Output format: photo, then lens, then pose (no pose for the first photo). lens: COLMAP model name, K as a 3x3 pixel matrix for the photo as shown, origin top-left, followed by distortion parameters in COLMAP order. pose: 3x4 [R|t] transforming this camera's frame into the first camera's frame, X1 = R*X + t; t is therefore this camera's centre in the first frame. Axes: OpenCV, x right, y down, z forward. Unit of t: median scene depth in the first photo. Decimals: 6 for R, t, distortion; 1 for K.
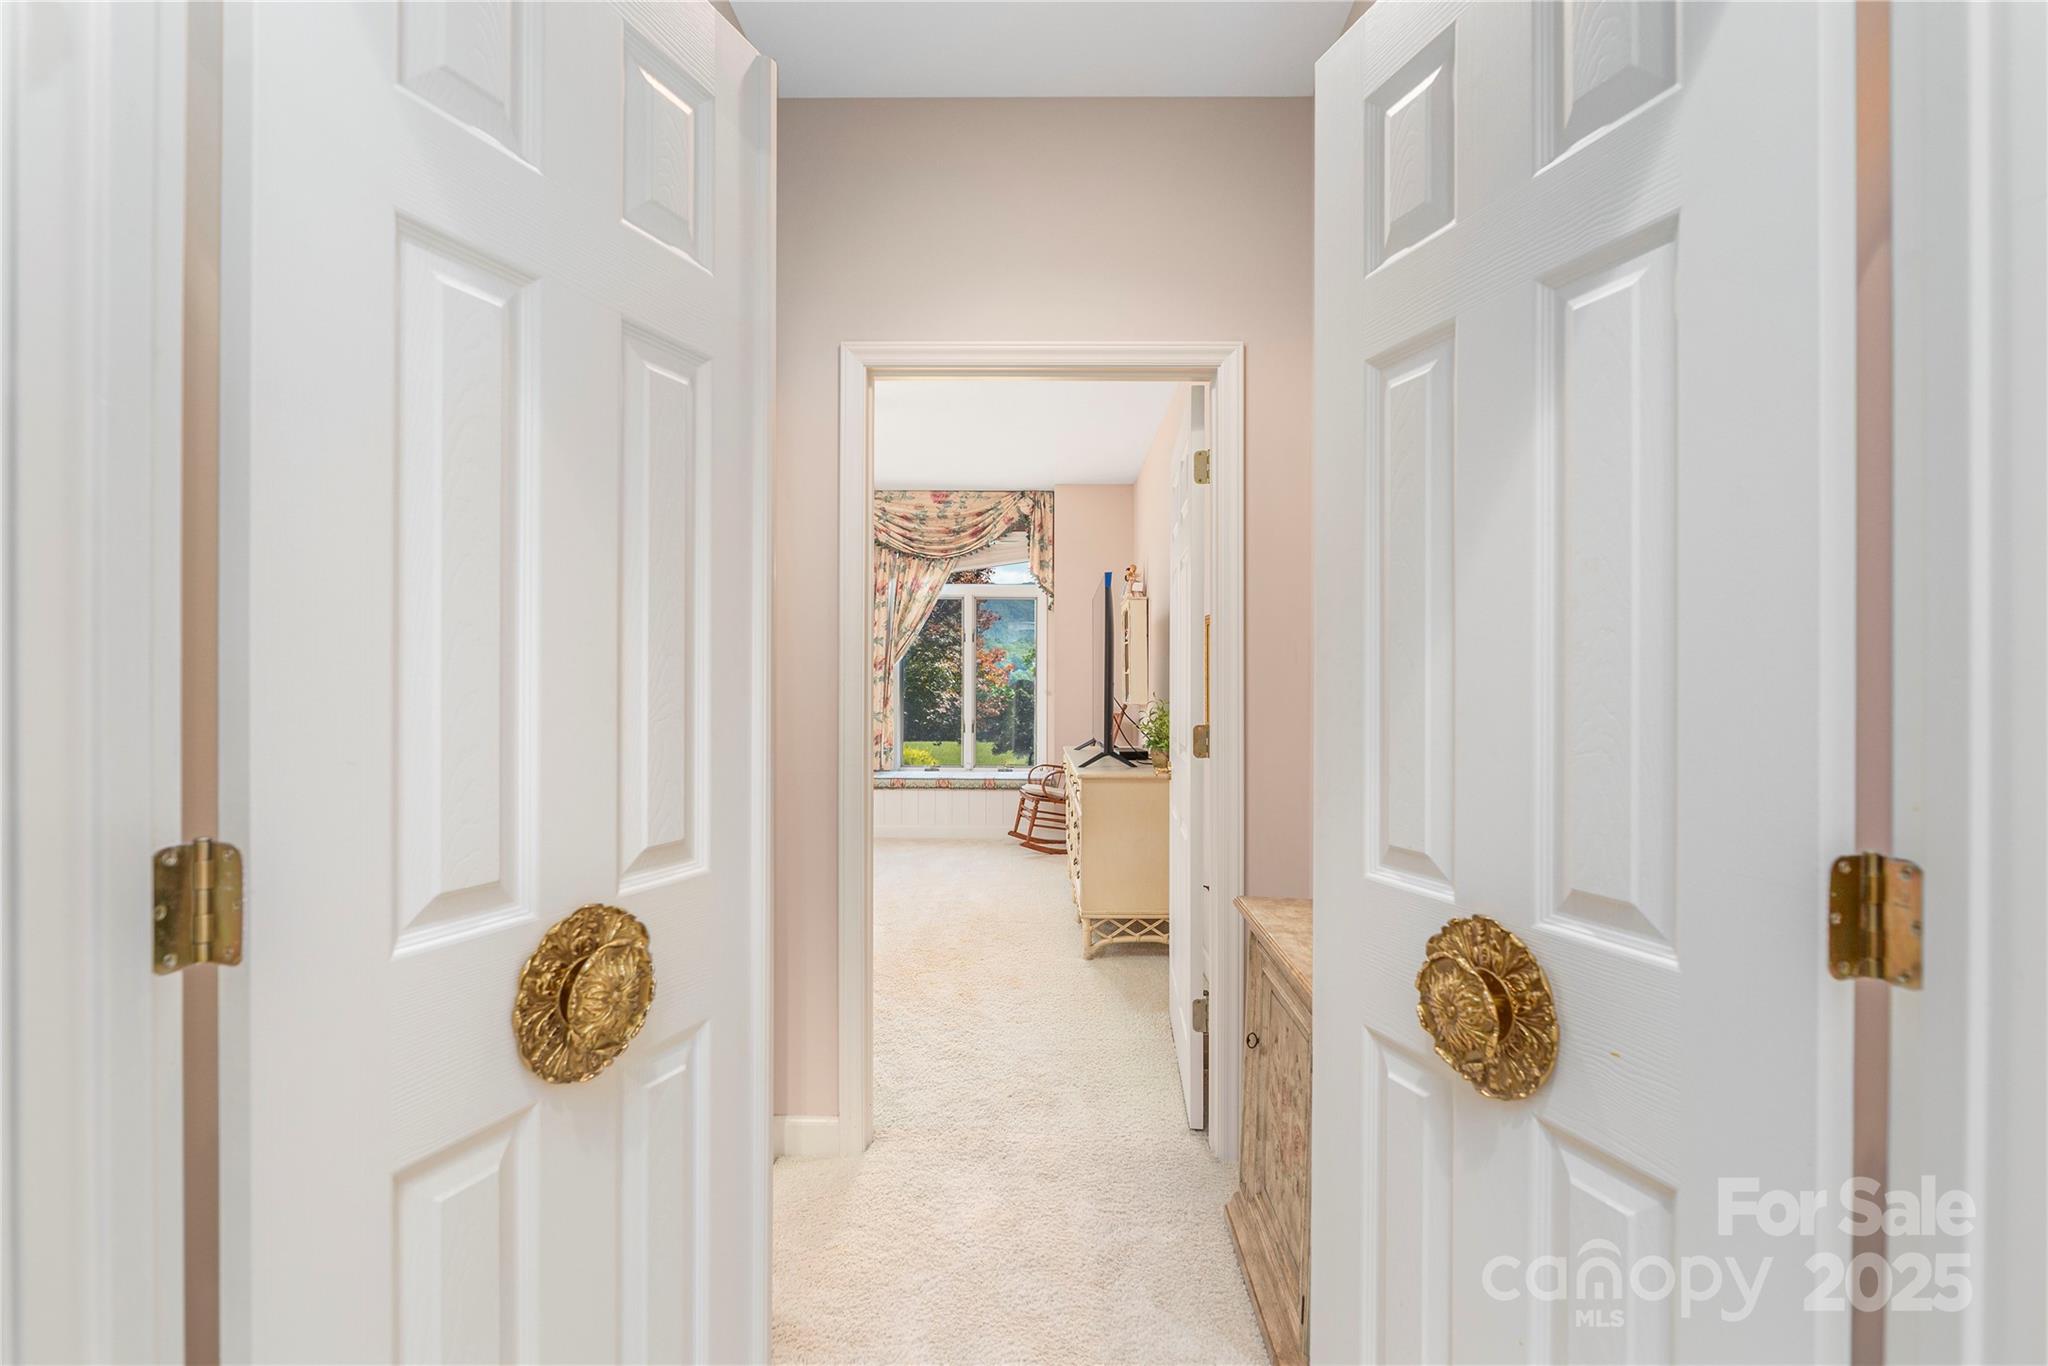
lens RADIAL K [[979.4, 0, 1023.9], [0, 979.4, 680.9], [0, 0, 1]] dist [0.001559, 0.000425]
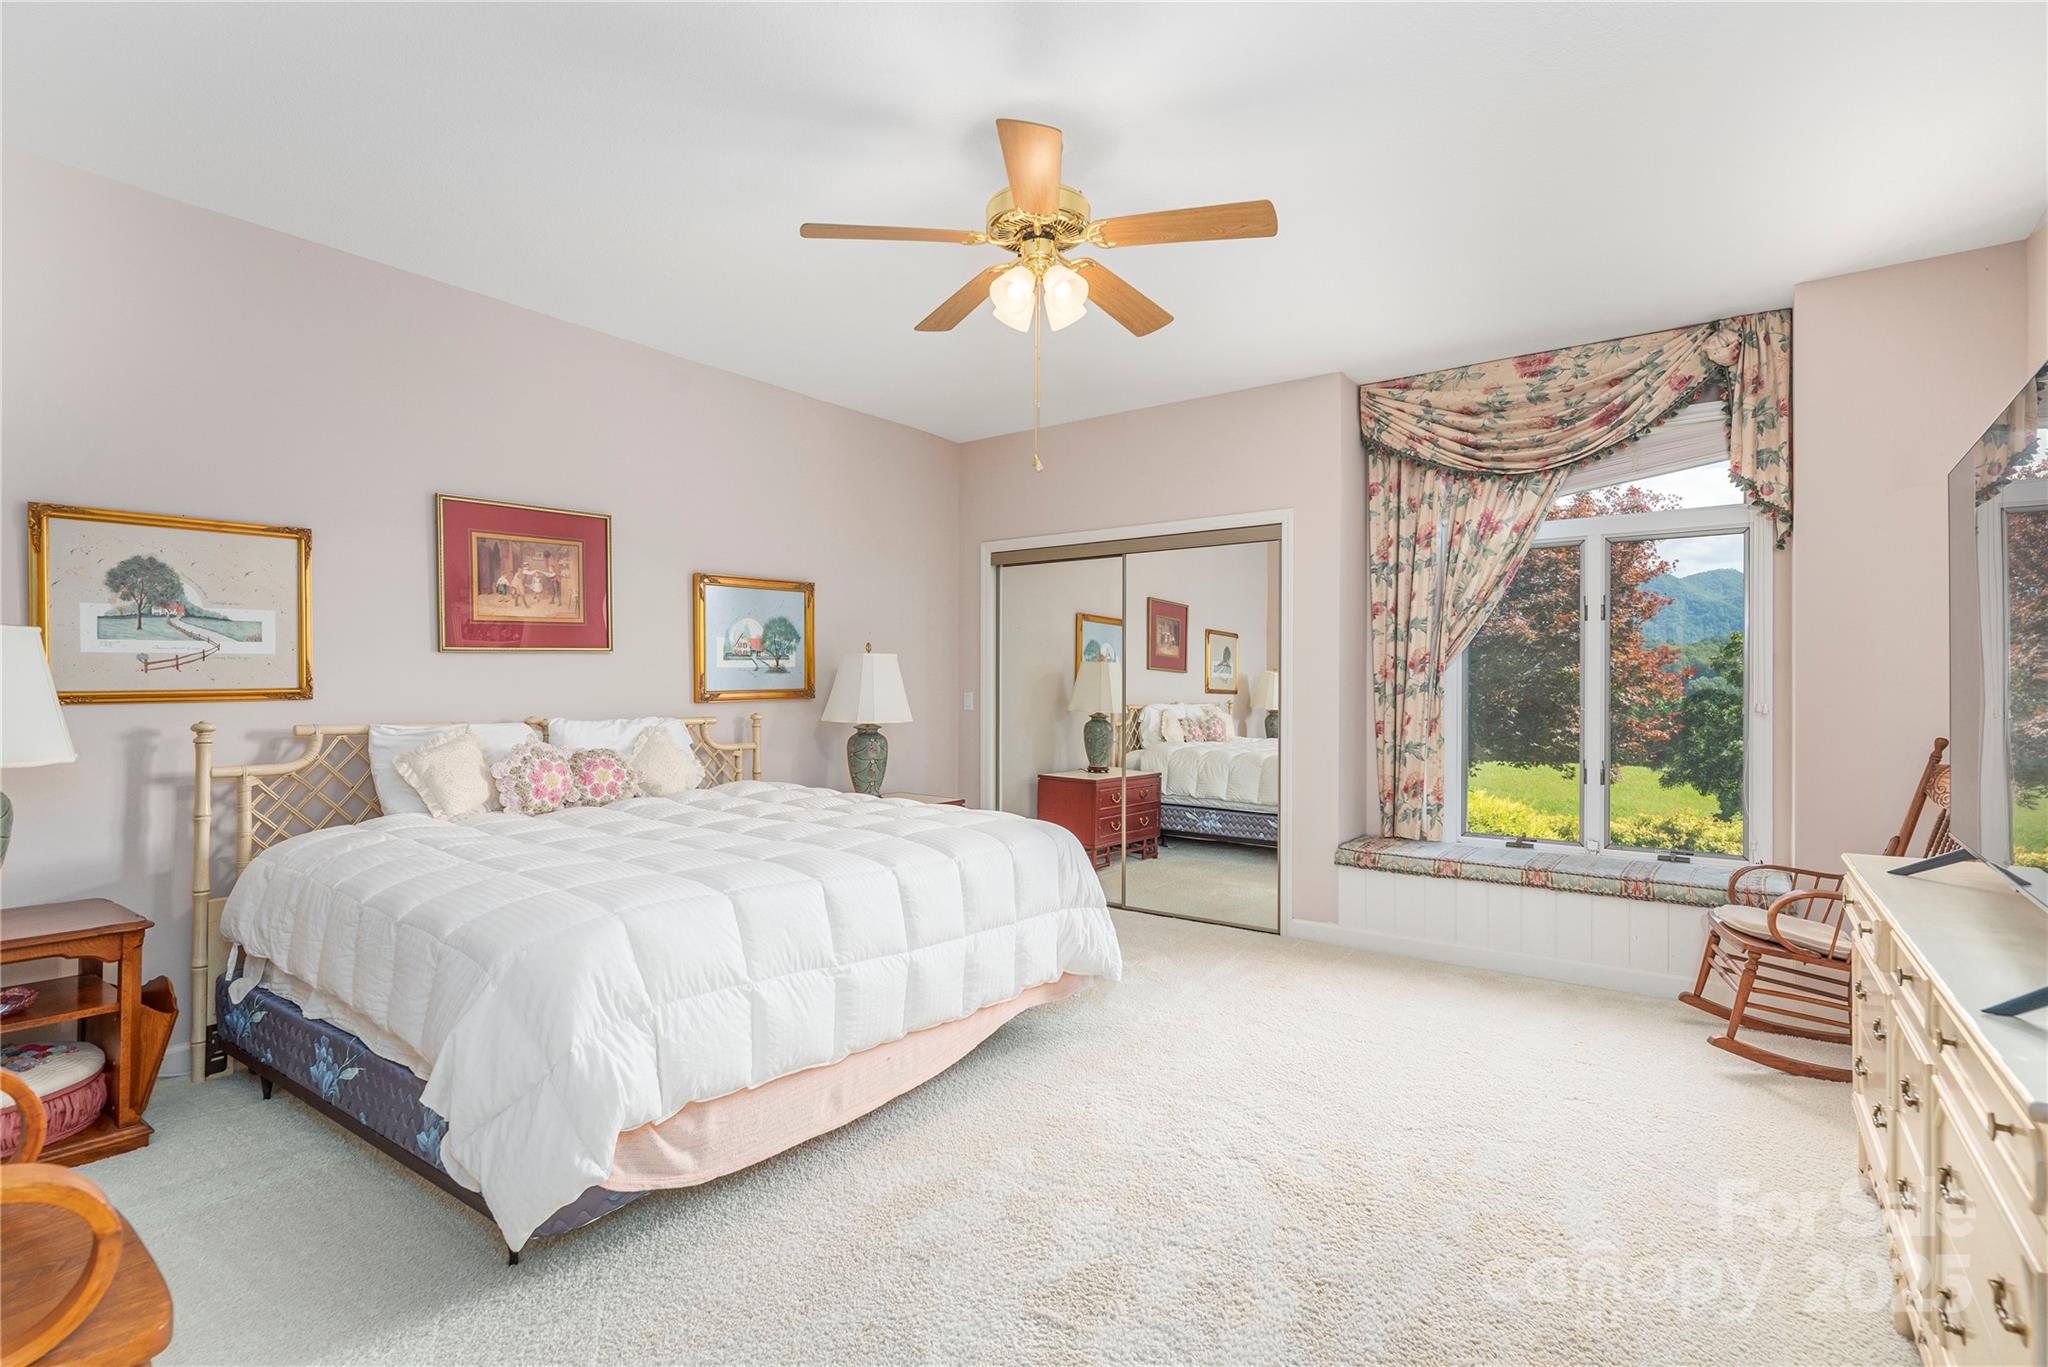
lens RADIAL K [[979.4, 0, 1012.9], [0, 979.4, 690.8], [0, 0, 1]] dist [0.001559, 0.000425]
pose [[0.815333, -0.000962, -0.578991, -0.003492], [0.000391, 0.999999, -0.001112, 0.000651], [0.578991, 0.000681, 0.815333, 0.367471]]
